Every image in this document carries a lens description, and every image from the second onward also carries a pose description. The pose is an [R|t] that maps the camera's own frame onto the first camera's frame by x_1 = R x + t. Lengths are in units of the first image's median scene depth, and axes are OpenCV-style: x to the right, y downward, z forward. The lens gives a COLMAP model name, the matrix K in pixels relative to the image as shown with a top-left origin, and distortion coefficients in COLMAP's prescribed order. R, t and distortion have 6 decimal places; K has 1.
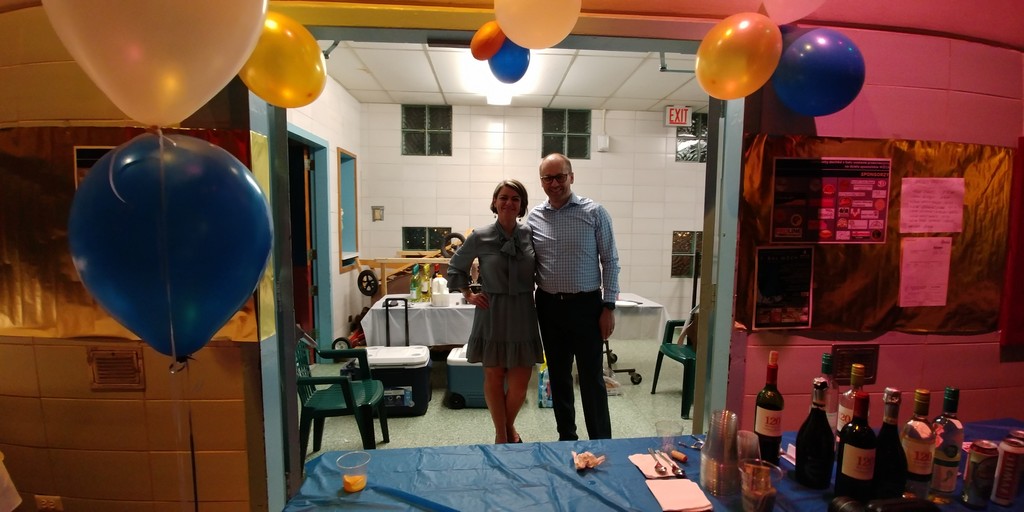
lens RADIAL K [[464.0, 0, 528.3], [0, 464.0, 275.6], [0, 0, 1]] dist [-0.019127, -0.007022]
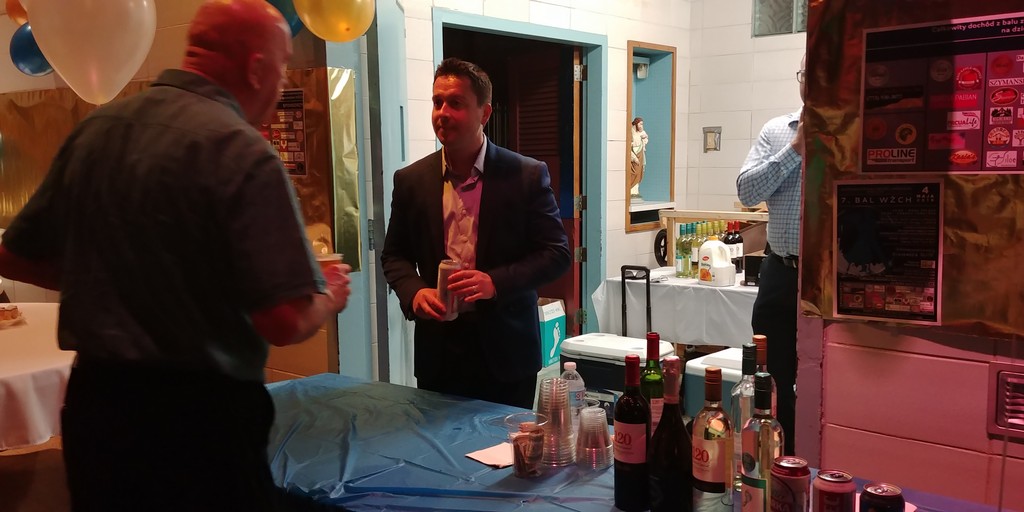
lens RADIAL K [[906.3, 0, 490.3], [0, 906.3, 292.0], [0, 0, 1]] dist [0.127234, -0.182335]
pose [[0.707978, 0.085197, -0.701077, 1.004951], [-0.061070, 0.996364, 0.059411, 0.038922], [0.703590, 0.000753, 0.710606, -0.191121]]
